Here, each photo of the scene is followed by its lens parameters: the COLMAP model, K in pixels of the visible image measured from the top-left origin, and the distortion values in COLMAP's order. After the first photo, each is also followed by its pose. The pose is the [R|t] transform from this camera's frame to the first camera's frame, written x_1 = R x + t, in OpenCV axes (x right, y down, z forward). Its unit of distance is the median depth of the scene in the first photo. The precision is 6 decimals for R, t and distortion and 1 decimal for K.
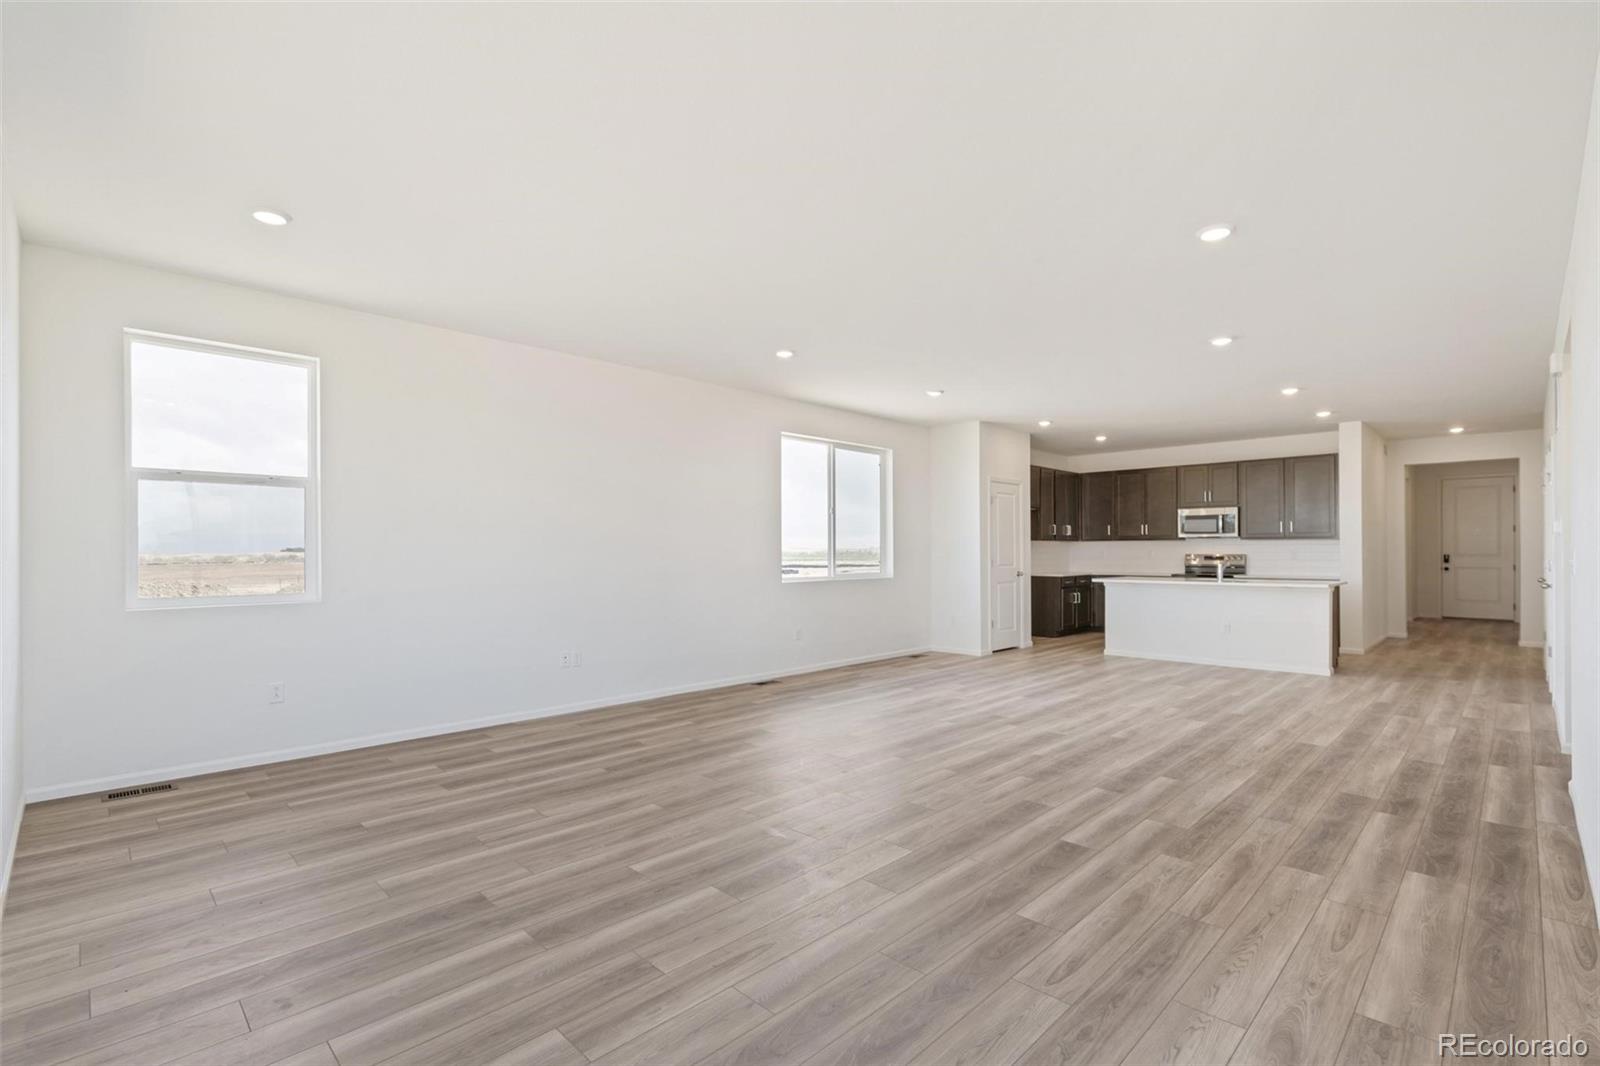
lens RADIAL K [[732.1, 0, 796.9], [0, 732.1, 555.5], [0, 0, 1]] dist [-0.000903, 0.001290]
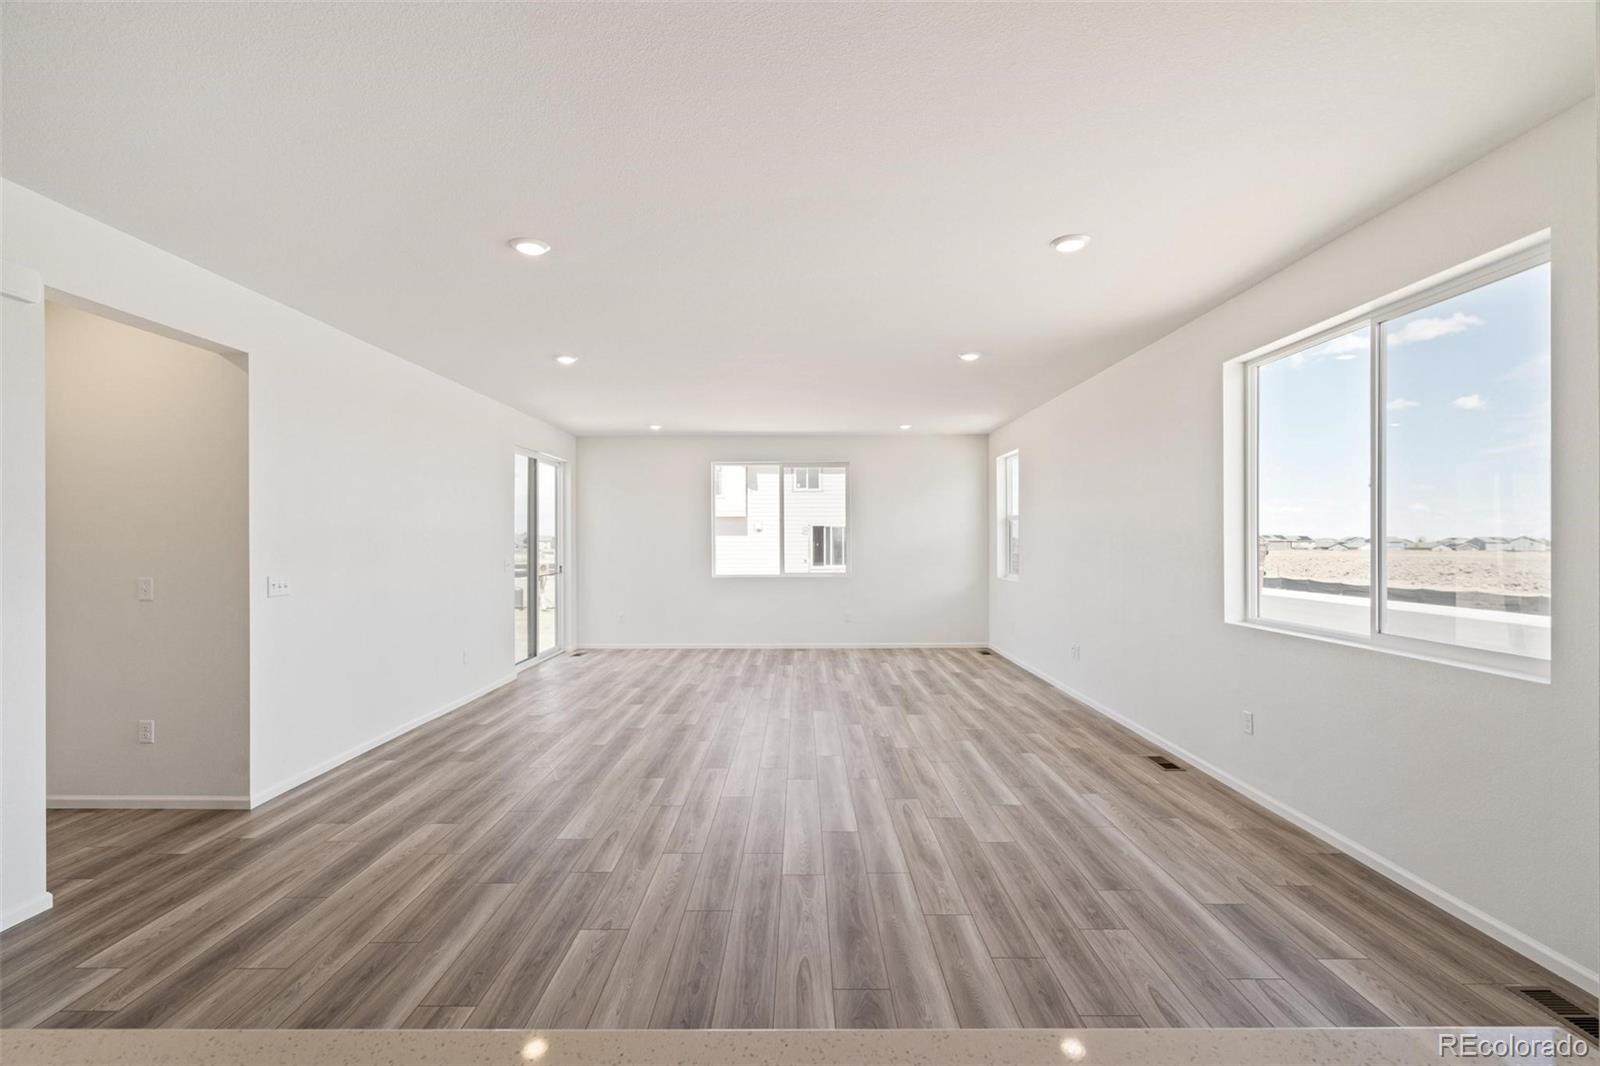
lens RADIAL K [[732.1, 0, 794.8], [0, 732.1, 539.8], [0, 0, 1]] dist [-0.000903, 0.001290]
pose [[-0.719598, 0.006729, -0.694358, 0.518285], [0.004351, 0.999977, 0.005182, -0.027203], [0.694377, 0.000707, -0.719611, 0.974275]]
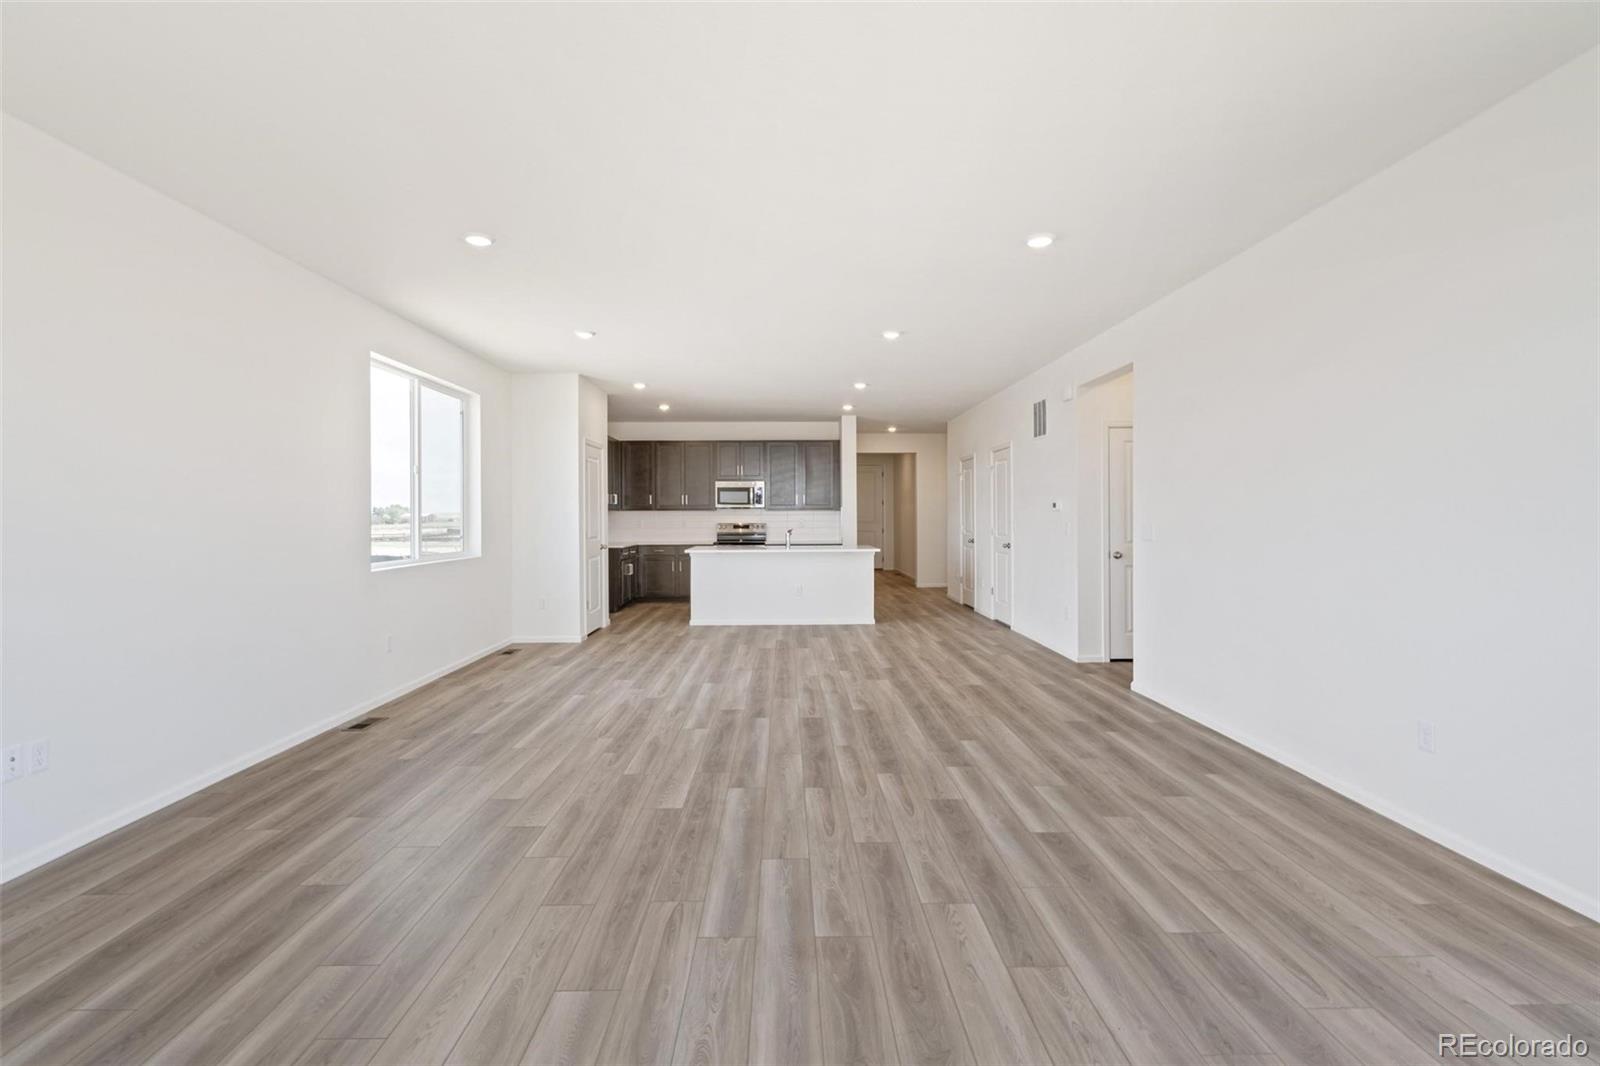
lens RADIAL K [[732.1, 0, 802.6], [0, 732.1, 535.9], [0, 0, 1]] dist [-0.000903, 0.001290]
pose [[0.695004, -0.019155, 0.718751, -0.188455], [0.004247, 0.999737, 0.022536, -0.008477], [-0.718994, -0.012611, 0.694902, 0.196425]]
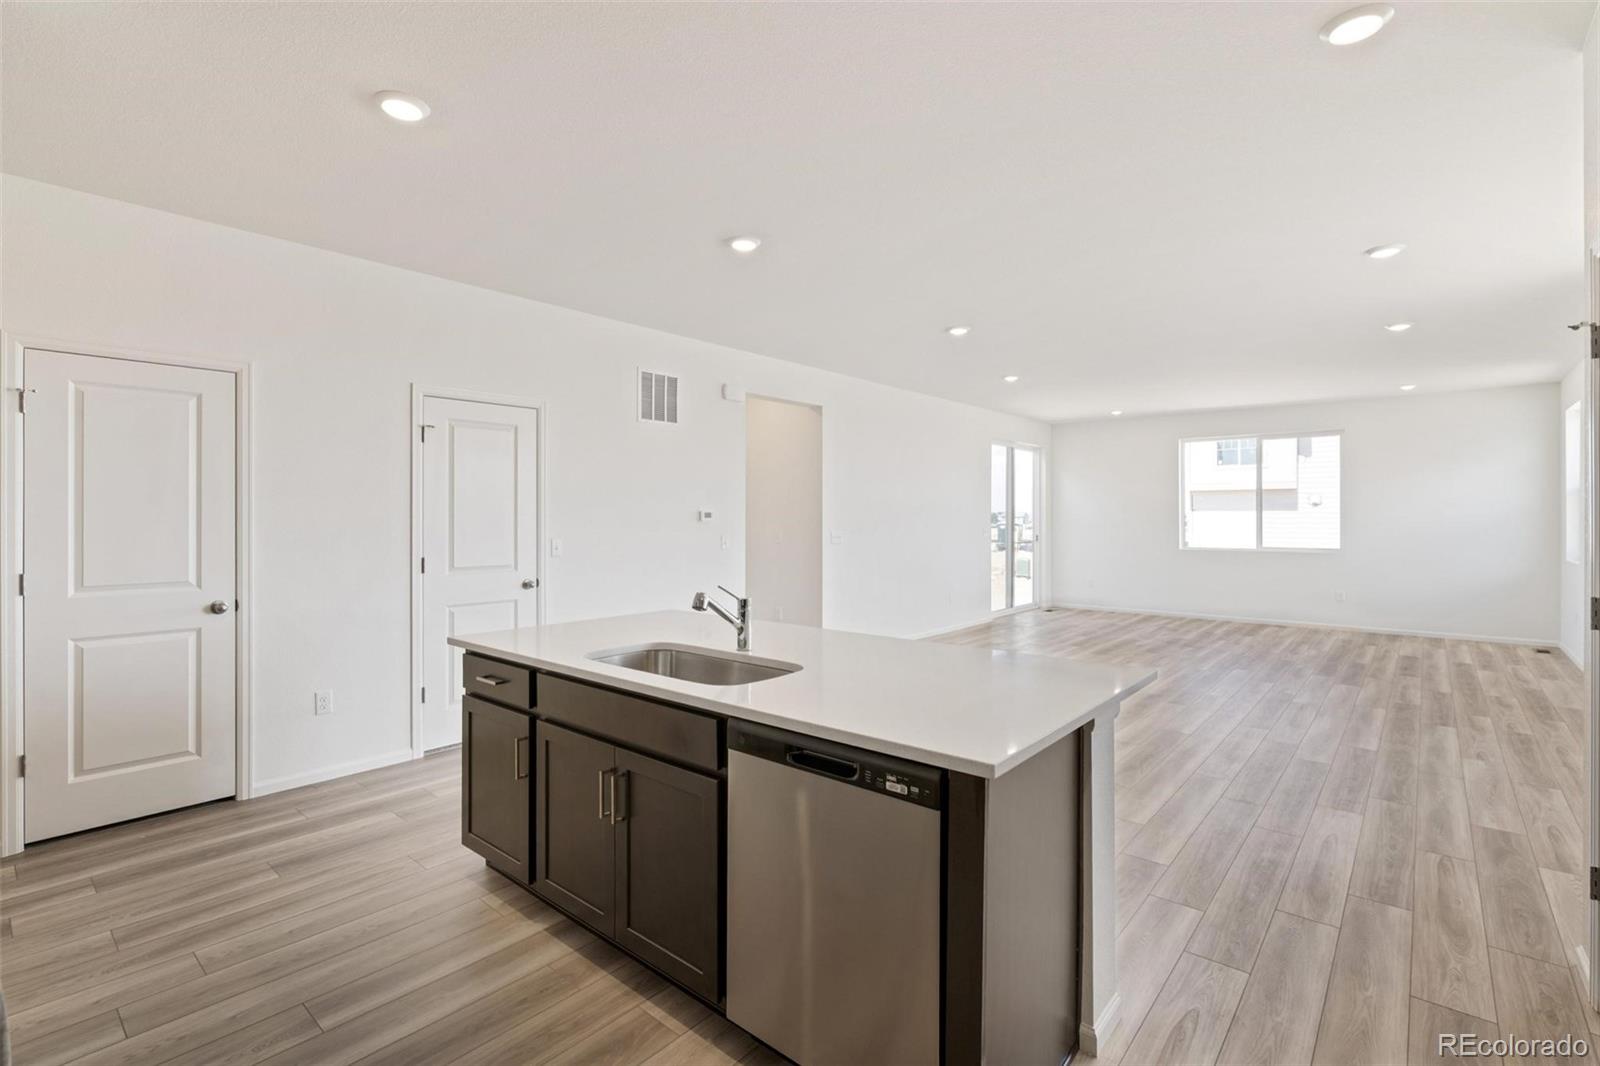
lens RADIAL K [[732.1, 0, 782.3], [0, 732.1, 522.1], [0, 0, 1]] dist [-0.000903, 0.001290]
pose [[-0.998532, 0.003787, -0.054037, 0.534247], [0.003188, 0.999933, 0.011169, -0.023008], [0.054075, 0.010980, -0.998476, 1.214766]]
